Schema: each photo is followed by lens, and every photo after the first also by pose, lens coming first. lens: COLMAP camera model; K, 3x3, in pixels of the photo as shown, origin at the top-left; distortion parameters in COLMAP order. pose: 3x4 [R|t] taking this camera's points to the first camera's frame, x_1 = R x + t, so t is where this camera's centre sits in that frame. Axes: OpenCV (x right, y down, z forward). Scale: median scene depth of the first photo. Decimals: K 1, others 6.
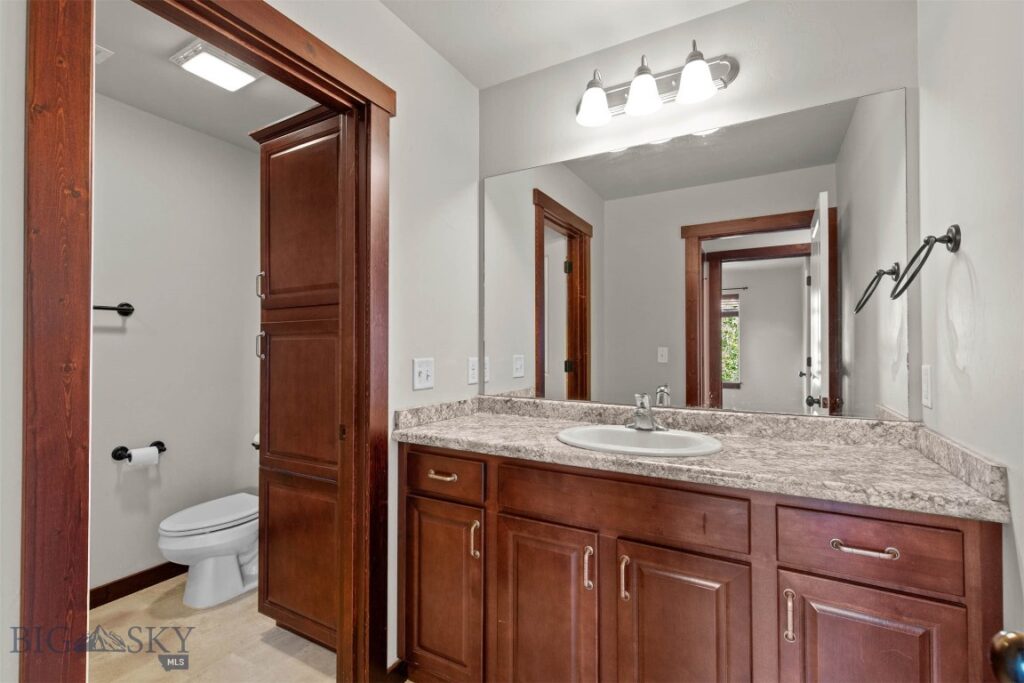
lens RADIAL K [[449.8, 0, 511.2], [0, 449.8, 342.6], [0, 0, 1]] dist [-0.025654, -0.001183]
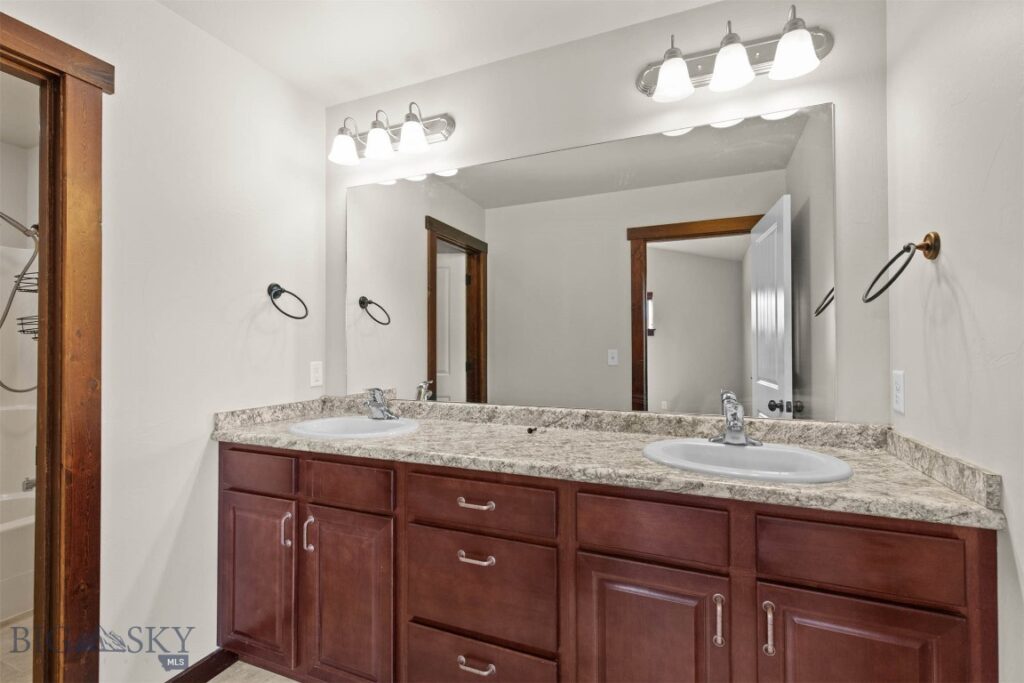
lens RADIAL K [[468.2, 0, 513.1], [0, 468.2, 333.7], [0, 0, 1]] dist [-0.002164, 0.001154]
pose [[0.989200, 0.013756, 0.145926, -0.151633], [-0.010507, 0.999680, -0.023010, 0.002104], [-0.146196, 0.021228, 0.989028, 0.091951]]
